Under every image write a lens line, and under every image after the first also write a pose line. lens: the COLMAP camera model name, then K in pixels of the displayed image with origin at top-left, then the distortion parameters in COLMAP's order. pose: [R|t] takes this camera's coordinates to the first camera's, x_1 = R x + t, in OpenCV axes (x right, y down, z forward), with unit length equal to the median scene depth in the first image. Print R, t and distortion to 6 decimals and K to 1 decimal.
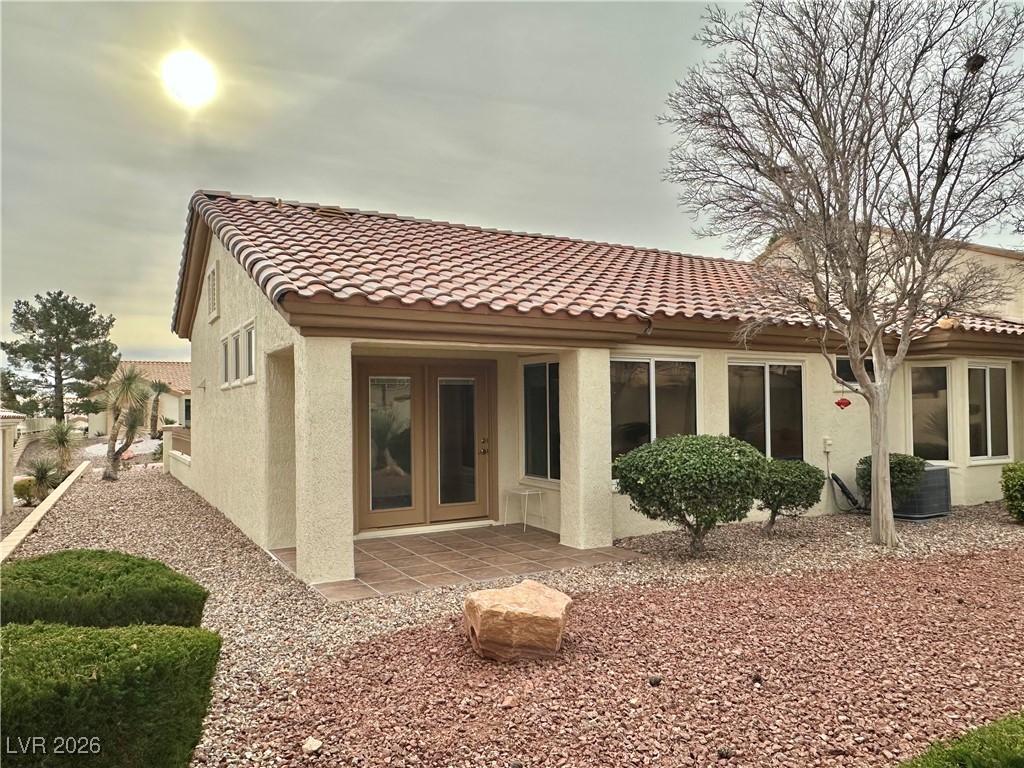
lens RADIAL K [[714.2, 0, 512.0], [0, 714.2, 384.0], [0, 0, 1]] dist [-0.006361, 0.002220]
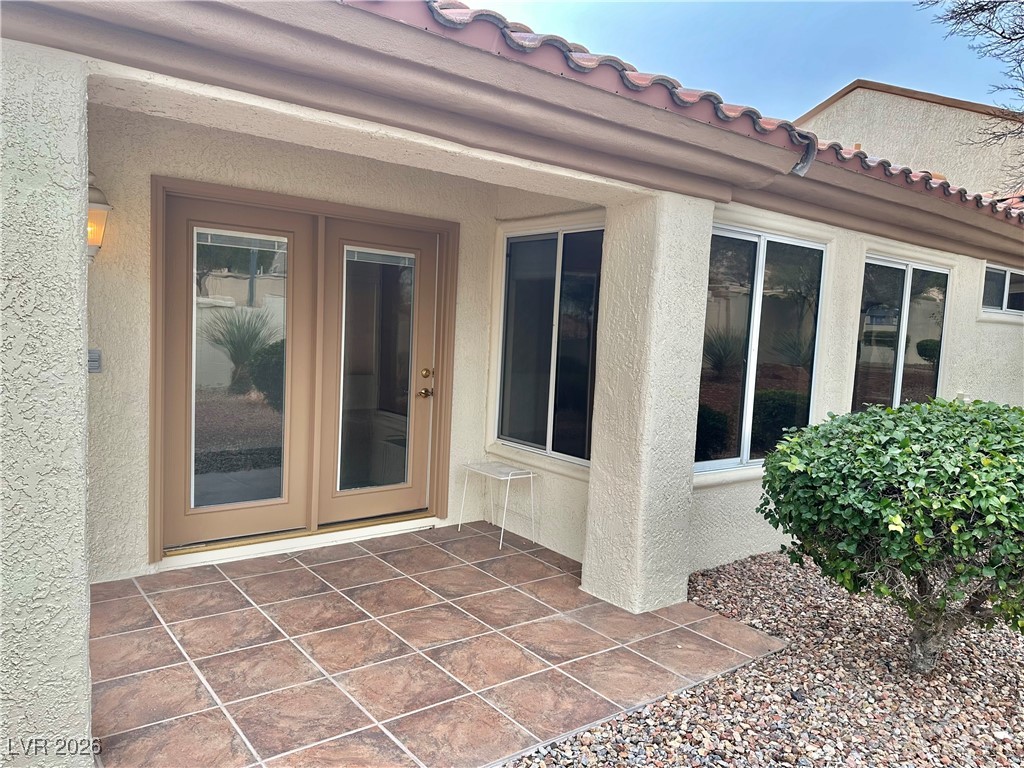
lens RADIAL K [[737.5, 0, 512.4], [0, 737.5, 381.5], [0, 0, 1]] dist [0.080959, -0.000202]
pose [[0.988259, 0.048505, 0.144881, -0.057821], [-0.064788, 0.991832, 0.109871, 0.021327], [-0.138368, -0.117967, 0.983330, 0.457432]]
